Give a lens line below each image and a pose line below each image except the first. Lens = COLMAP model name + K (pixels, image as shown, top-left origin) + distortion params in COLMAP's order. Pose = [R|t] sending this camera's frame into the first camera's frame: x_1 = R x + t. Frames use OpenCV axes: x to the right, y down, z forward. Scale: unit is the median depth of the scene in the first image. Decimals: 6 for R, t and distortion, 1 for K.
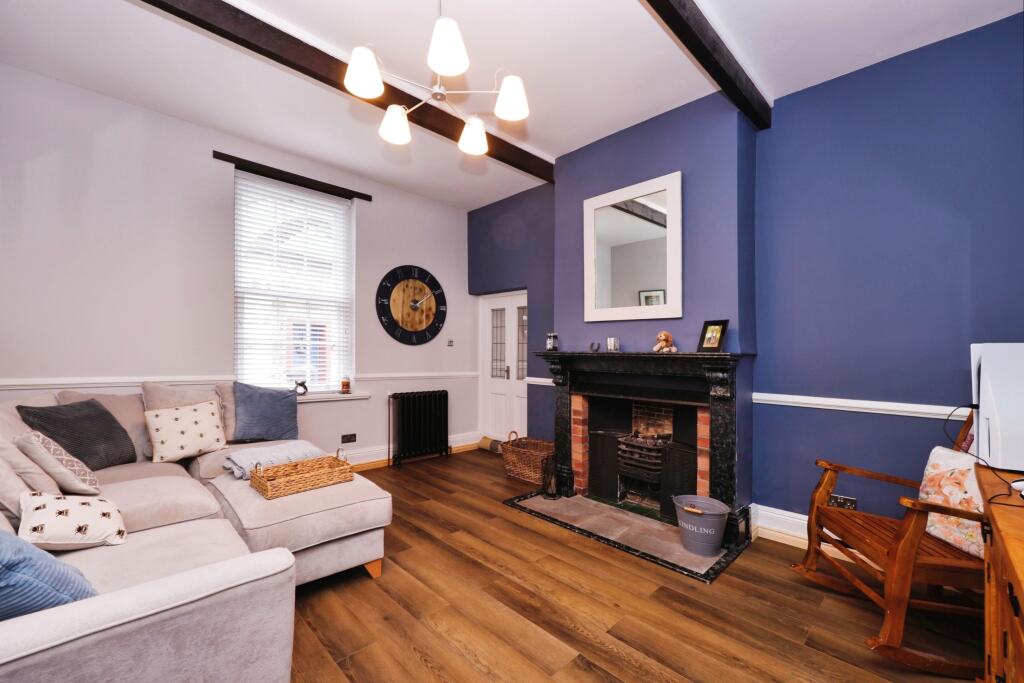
lens RADIAL K [[412.0, 0, 508.8], [0, 412.0, 348.8], [0, 0, 1]] dist [-0.000858, -0.000019]
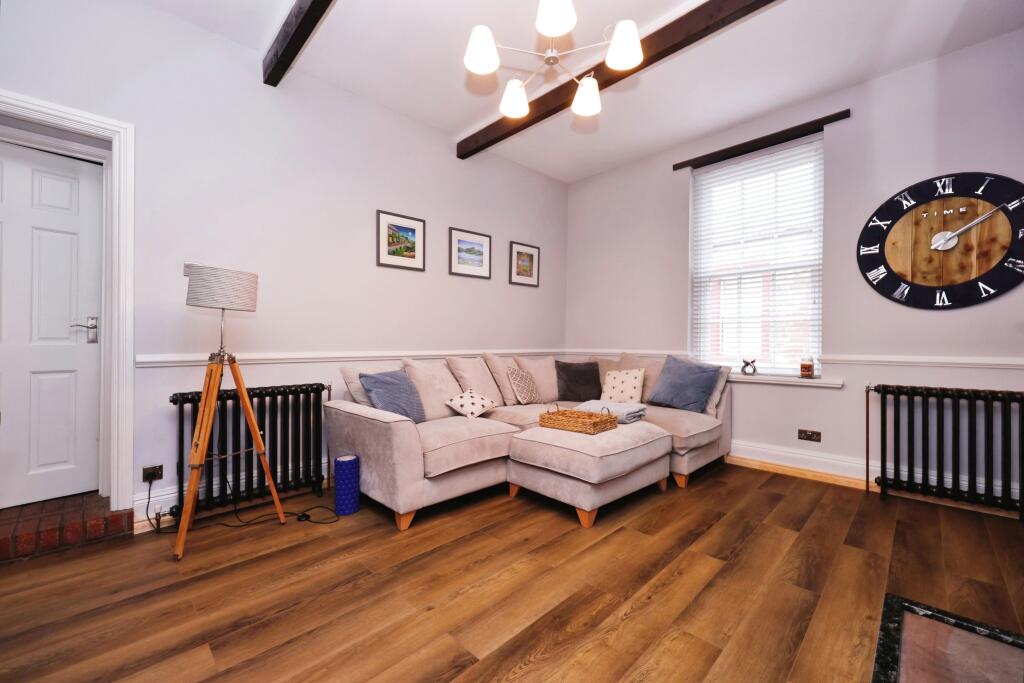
lens RADIAL K [[412.0, 0, 509.3], [0, 412.0, 343.8], [0, 0, 1]] dist [-0.000858, -0.000019]
pose [[0.009973, -0.020361, -0.999743, 0.450971], [0.010126, 0.999743, -0.020260, 0.059027], [0.999899, -0.009922, 0.010176, 0.476016]]
